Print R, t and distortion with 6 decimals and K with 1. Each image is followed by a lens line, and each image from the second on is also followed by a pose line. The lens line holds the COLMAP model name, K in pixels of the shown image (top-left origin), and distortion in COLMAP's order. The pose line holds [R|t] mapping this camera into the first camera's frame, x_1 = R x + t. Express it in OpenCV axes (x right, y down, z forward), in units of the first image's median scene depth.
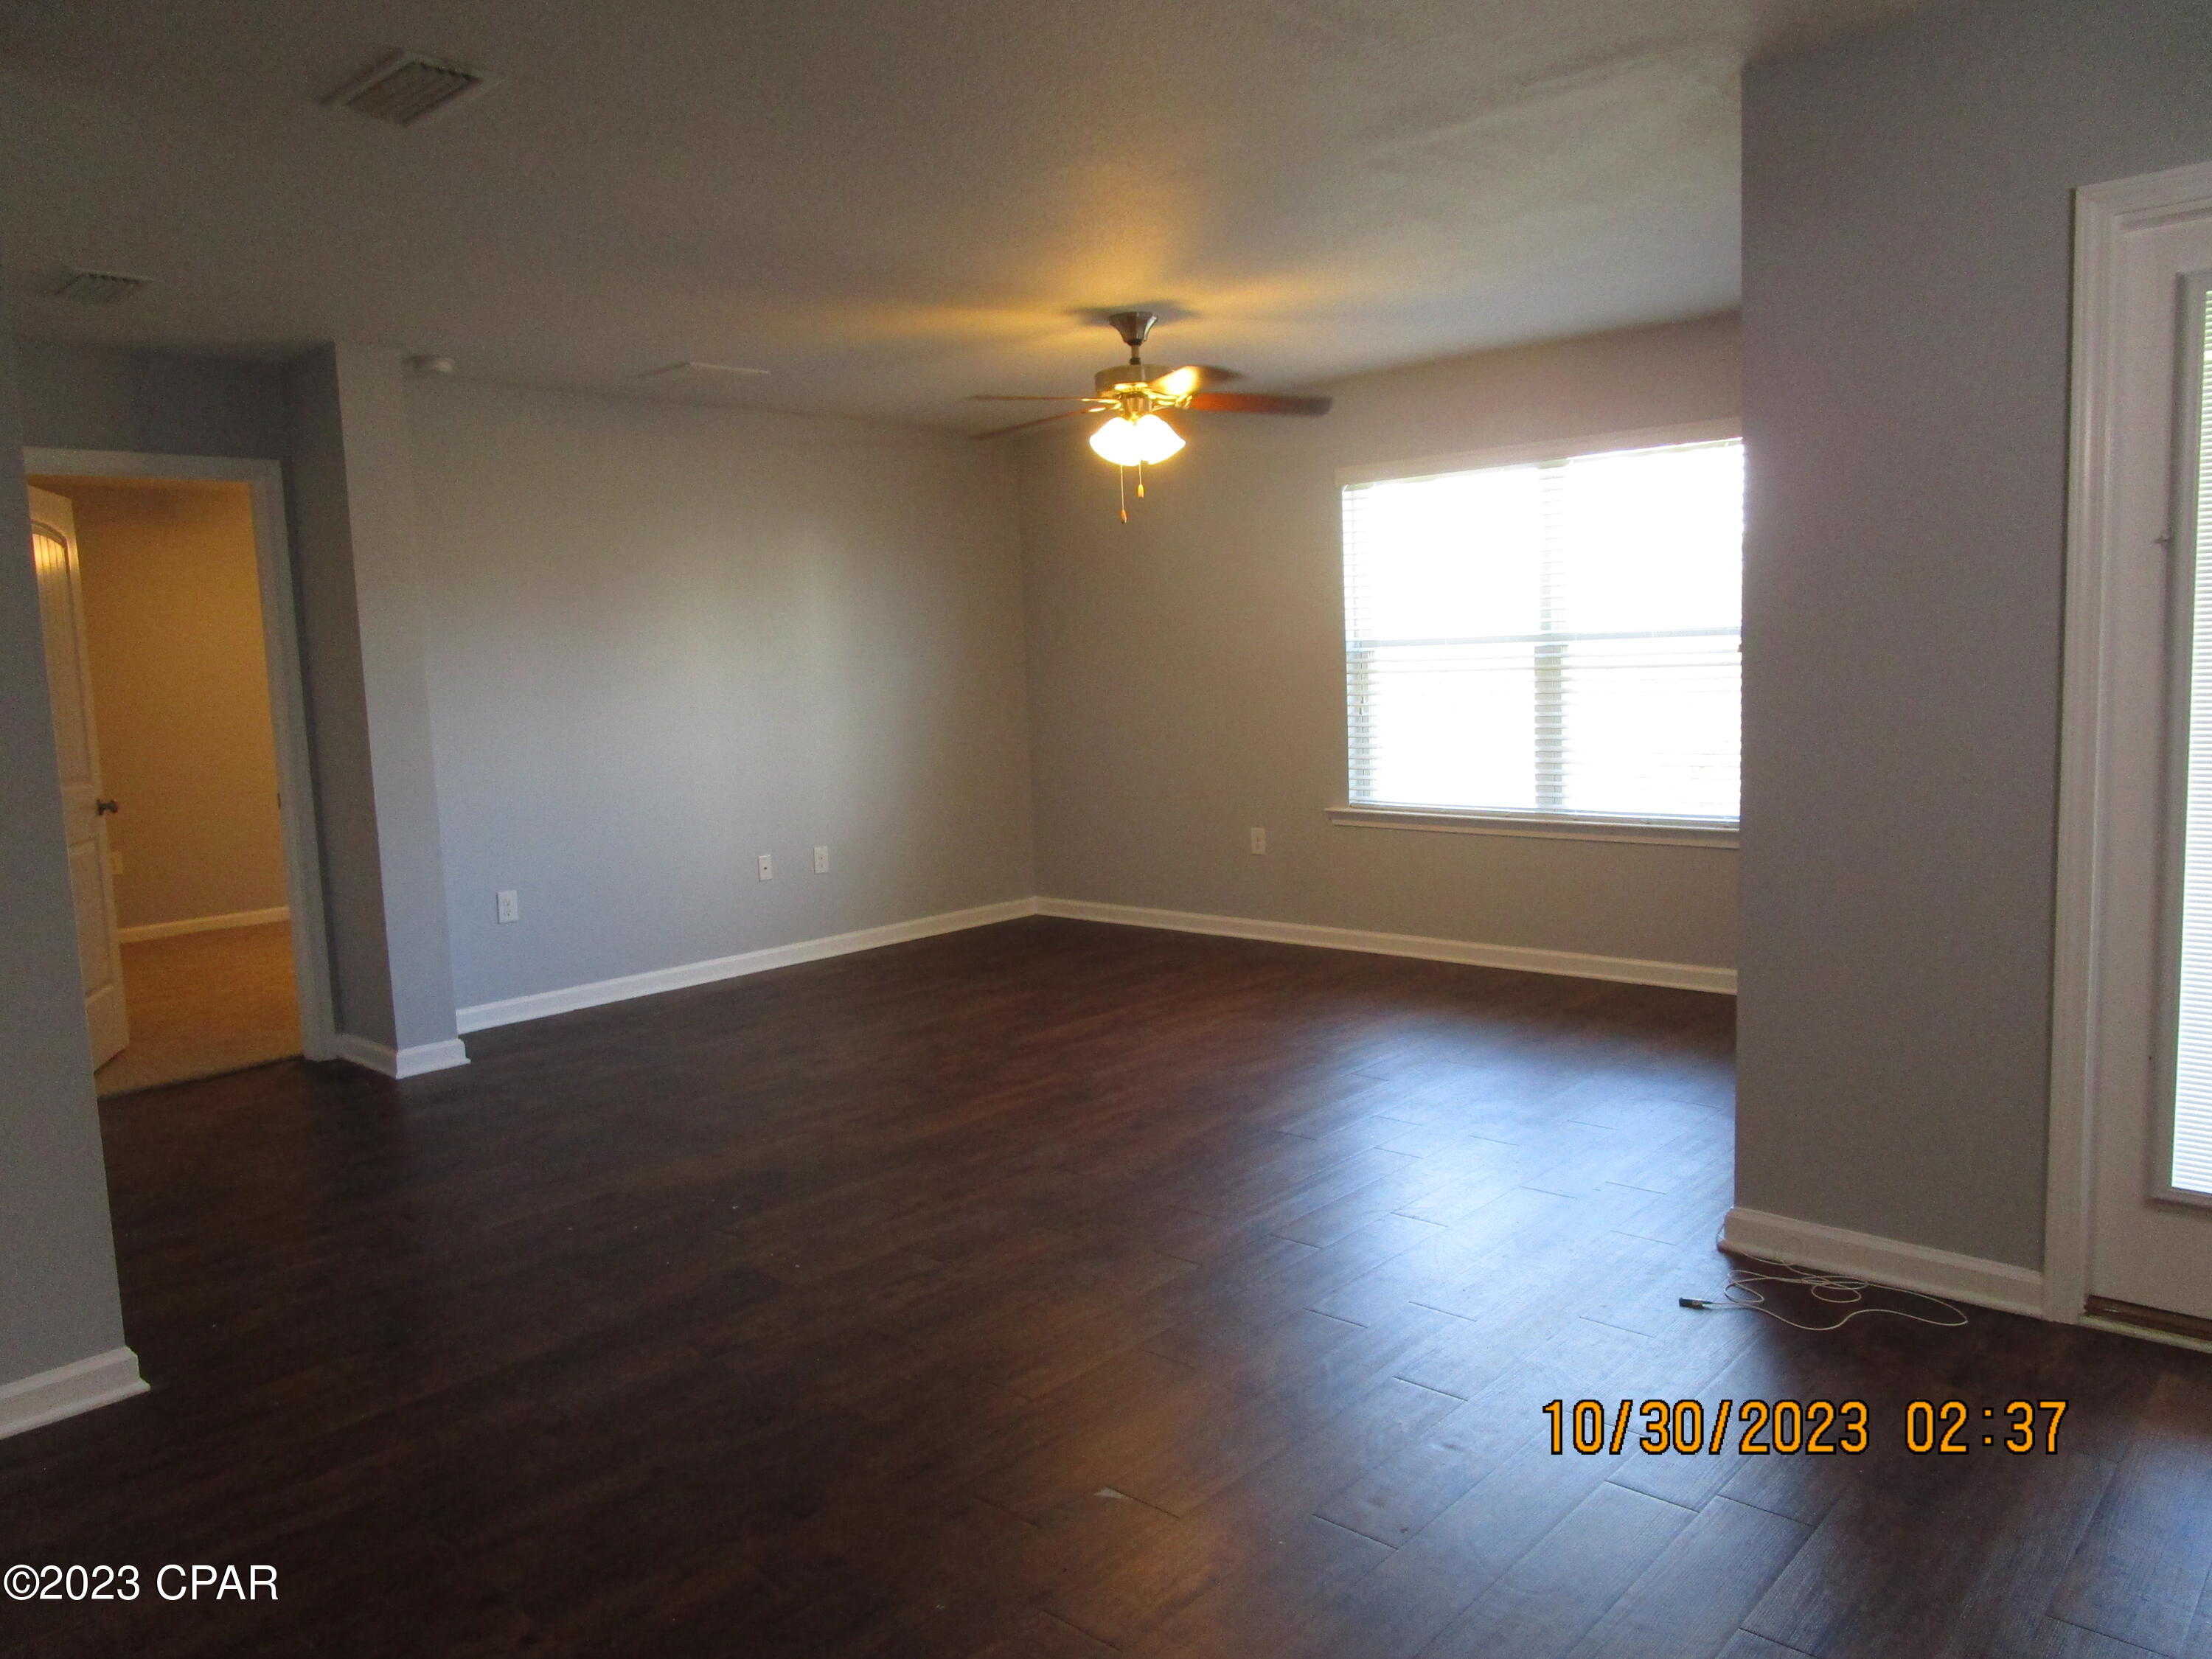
lens RADIAL K [[1576.7, 0, 1106.0], [0, 1576.7, 829.5], [0, 0, 1]] dist [-0.021413, -0.000940]
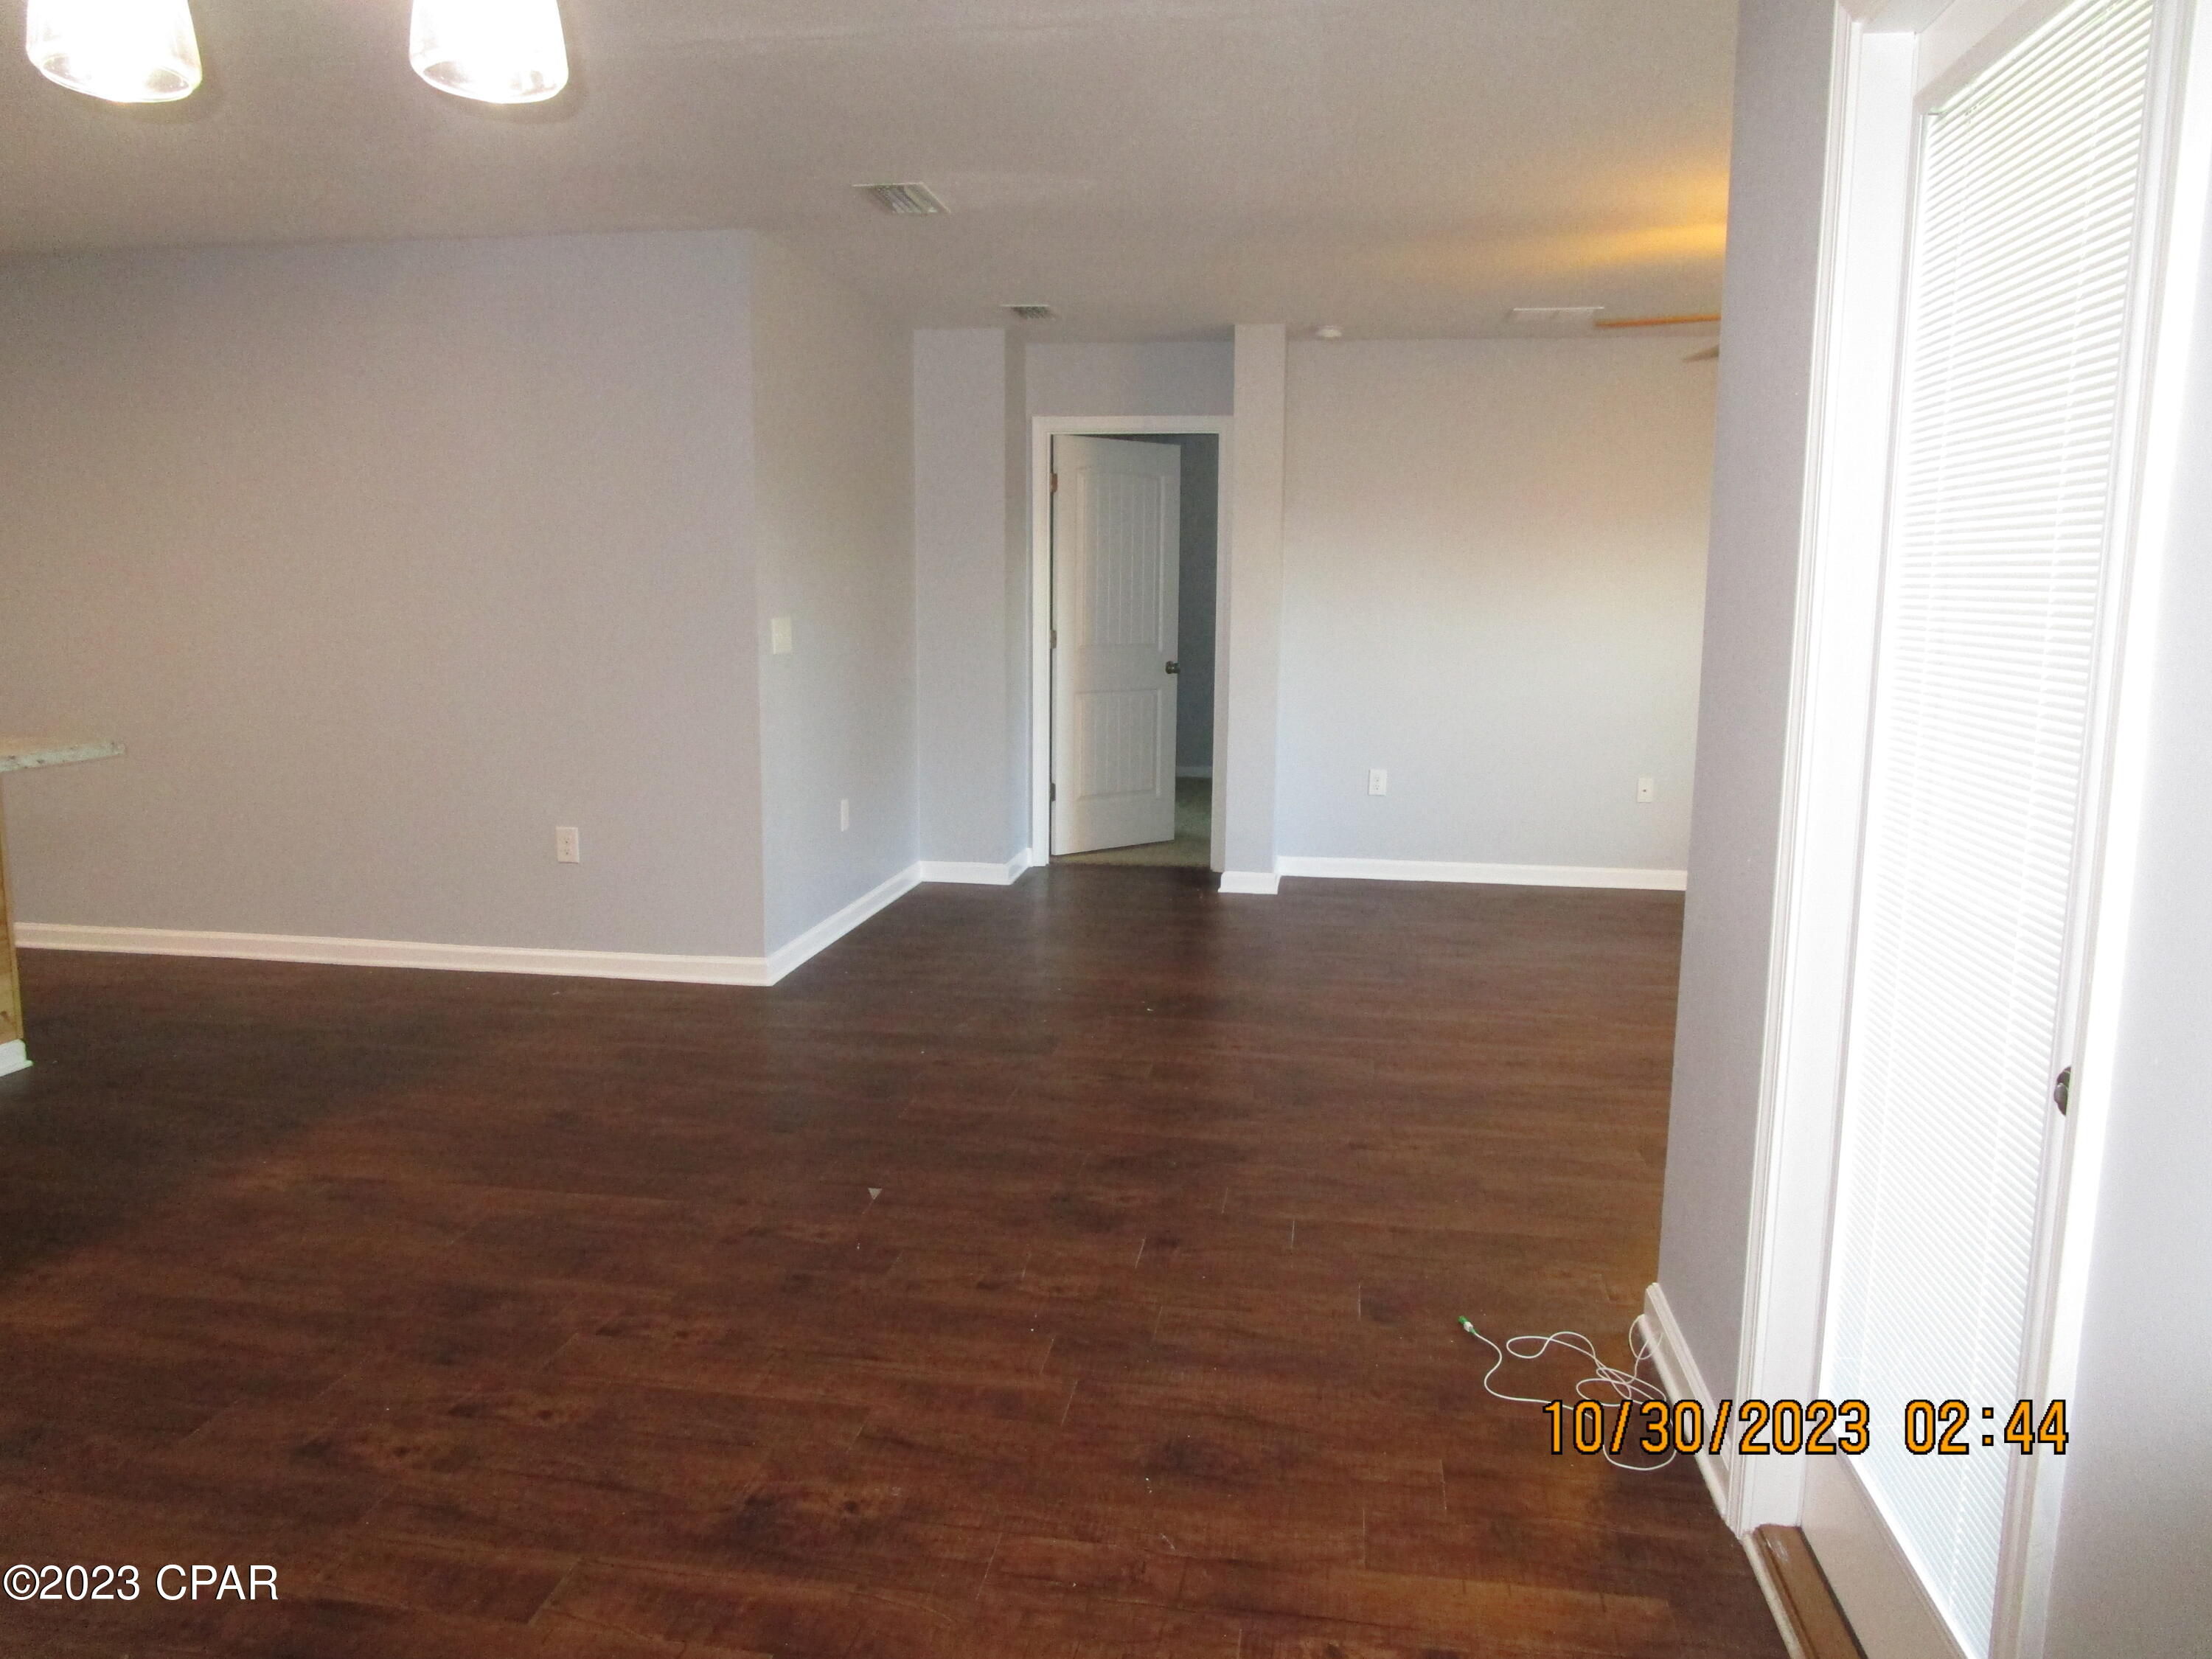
lens RADIAL K [[1576.7, 0, 1106.0], [0, 1576.7, 829.5], [0, 0, 1]] dist [-0.021413, -0.000940]
pose [[0.551558, 0.170240, -0.816579, 0.555343], [-0.123783, 0.984818, 0.121705, -0.040439], [0.824901, 0.033951, 0.564257, 0.172349]]
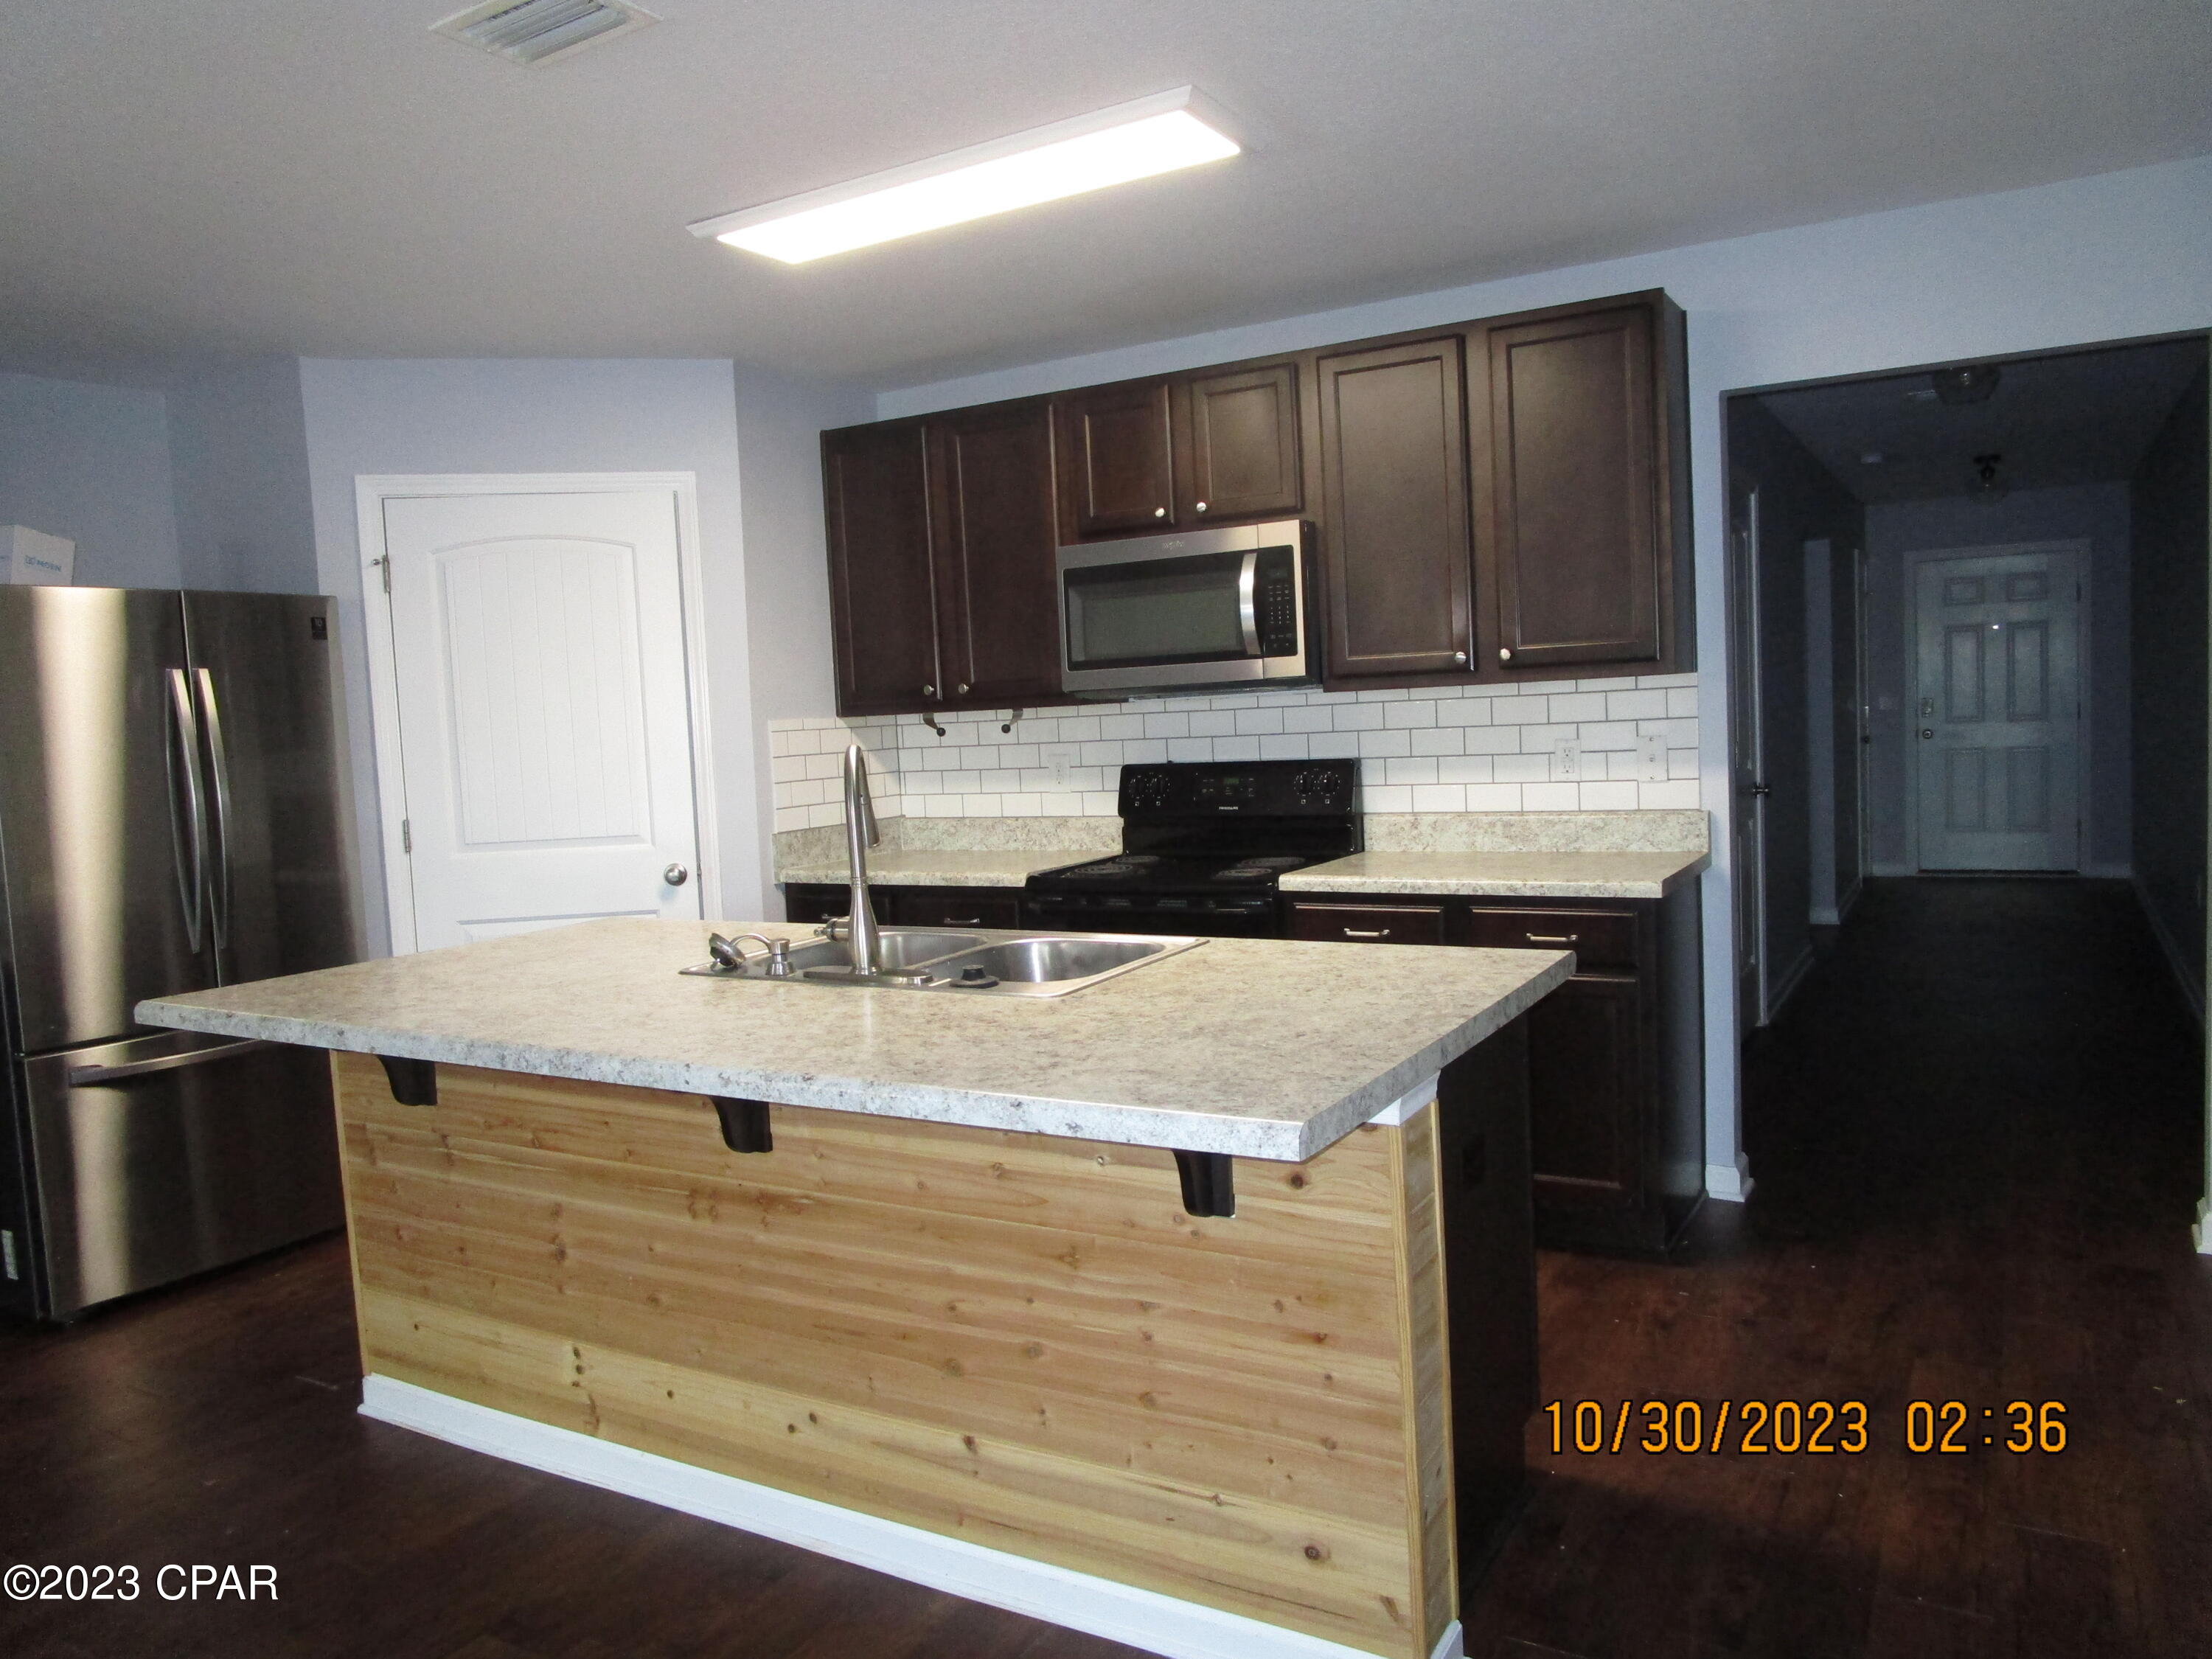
lens RADIAL K [[1576.7, 0, 1106.0], [0, 1576.7, 829.5], [0, 0, 1]] dist [-0.021413, -0.000940]
pose [[-0.975190, 0.101146, -0.196914, -0.249519], [0.061370, 0.978174, 0.198518, -0.050058], [0.212695, 0.181508, -0.960112, 0.478854]]
